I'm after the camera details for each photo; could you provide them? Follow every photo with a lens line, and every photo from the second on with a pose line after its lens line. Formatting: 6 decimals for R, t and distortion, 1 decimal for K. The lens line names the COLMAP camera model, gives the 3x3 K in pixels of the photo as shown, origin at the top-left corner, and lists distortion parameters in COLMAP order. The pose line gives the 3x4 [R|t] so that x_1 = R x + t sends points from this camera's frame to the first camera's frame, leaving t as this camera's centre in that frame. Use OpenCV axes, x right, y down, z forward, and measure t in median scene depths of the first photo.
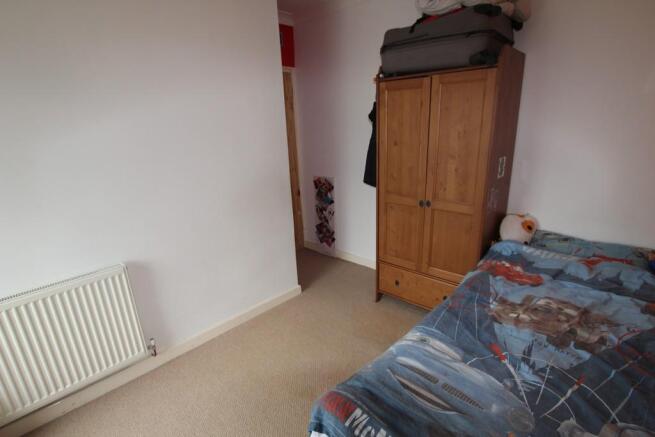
lens RADIAL K [[329.1, 0, 329.7], [0, 329.1, 222.1], [0, 0, 1]] dist [-0.007295, 0.000521]
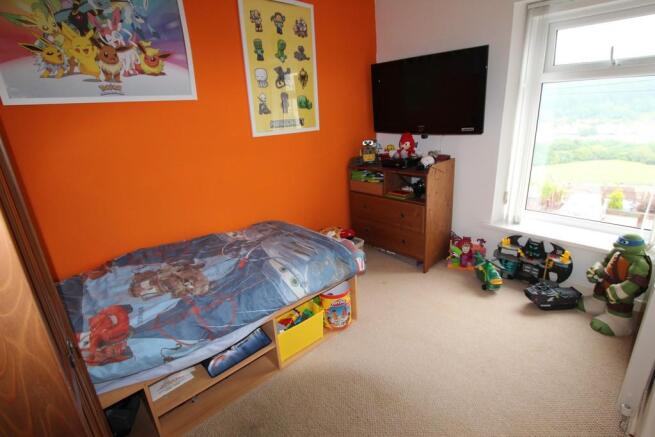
lens RADIAL K [[329.1, 0, 329.7], [0, 329.1, 222.1], [0, 0, 1]] dist [-0.007295, 0.000521]
pose [[-0.992340, 0.053554, 0.111324, -0.078029], [0.109349, 0.800080, 0.589843, -0.633052], [-0.057480, 0.597498, -0.799808, 2.095638]]
